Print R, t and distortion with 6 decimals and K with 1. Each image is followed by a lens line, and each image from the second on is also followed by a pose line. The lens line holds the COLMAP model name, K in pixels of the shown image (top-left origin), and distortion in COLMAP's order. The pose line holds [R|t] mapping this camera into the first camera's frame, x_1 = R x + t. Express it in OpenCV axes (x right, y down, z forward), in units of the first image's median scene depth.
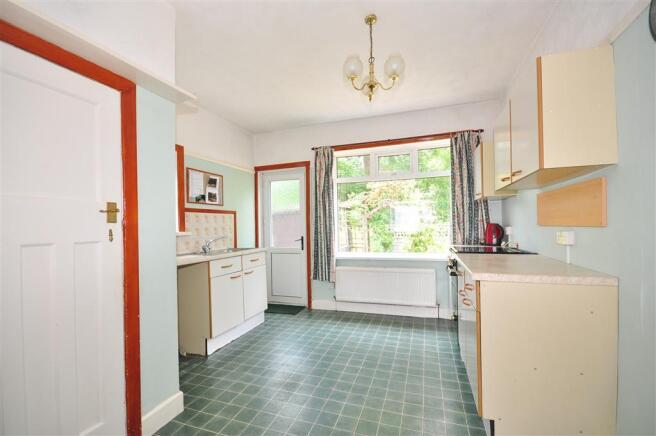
lens RADIAL K [[290.4, 0, 326.7], [0, 290.4, 226.9], [0, 0, 1]] dist [-0.000213, -0.000211]
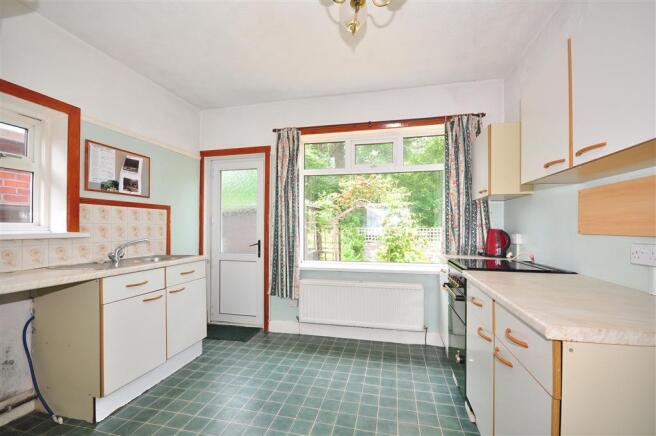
lens RADIAL K [[290.4, 0, 326.7], [0, 290.4, 226.9], [0, 0, 1]] dist [-0.000213, -0.000211]
pose [[0.994422, 0.021793, 0.103203, 0.021463], [-0.021151, 0.999750, -0.007318, -0.002613], [-0.103336, 0.005094, 0.994633, 0.229766]]
